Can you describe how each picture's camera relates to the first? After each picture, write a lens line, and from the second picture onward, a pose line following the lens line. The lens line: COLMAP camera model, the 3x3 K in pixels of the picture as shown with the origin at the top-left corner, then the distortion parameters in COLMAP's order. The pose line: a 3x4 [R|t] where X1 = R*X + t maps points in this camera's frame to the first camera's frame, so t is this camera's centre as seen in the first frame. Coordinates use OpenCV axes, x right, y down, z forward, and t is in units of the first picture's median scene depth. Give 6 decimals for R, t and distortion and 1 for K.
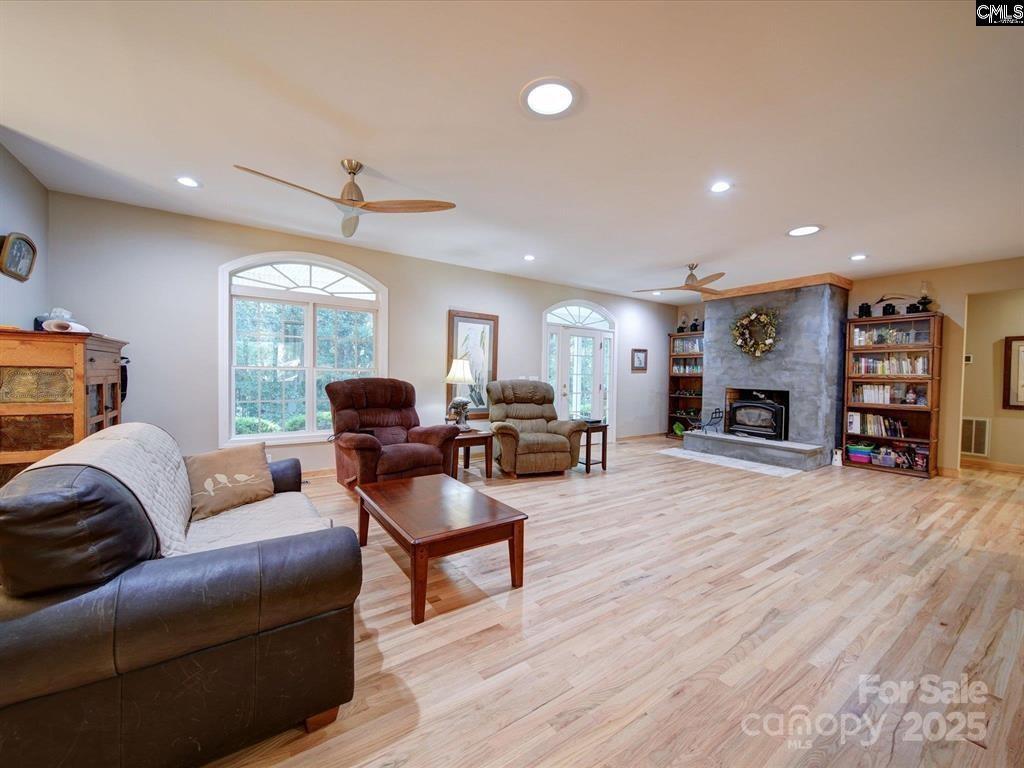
lens RADIAL K [[403.8, 0, 511.6], [0, 403.8, 384.2], [0, 0, 1]] dist [-0.000049, -0.000399]
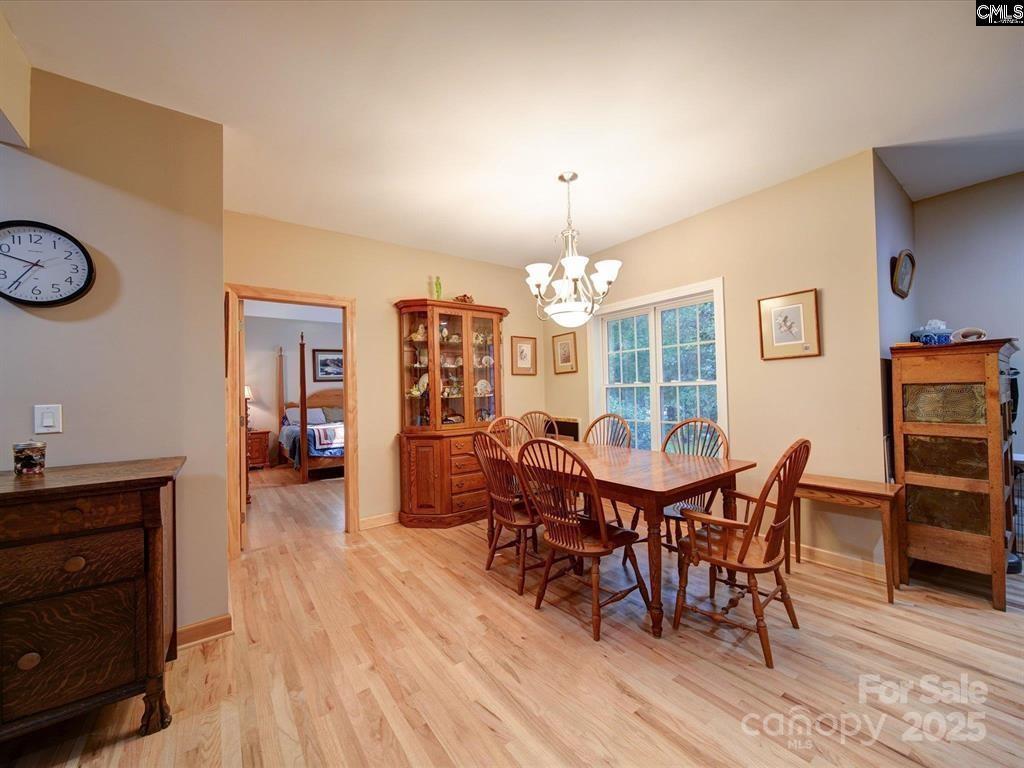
lens RADIAL K [[403.8, 0, 511.7], [0, 403.8, 384.2], [0, 0, 1]] dist [-0.000049, -0.000399]
pose [[0.037657, -0.034959, -0.998679, -0.296988], [-0.002563, 0.999381, -0.035080, -0.006967], [0.999287, 0.003881, 0.037544, -0.006536]]
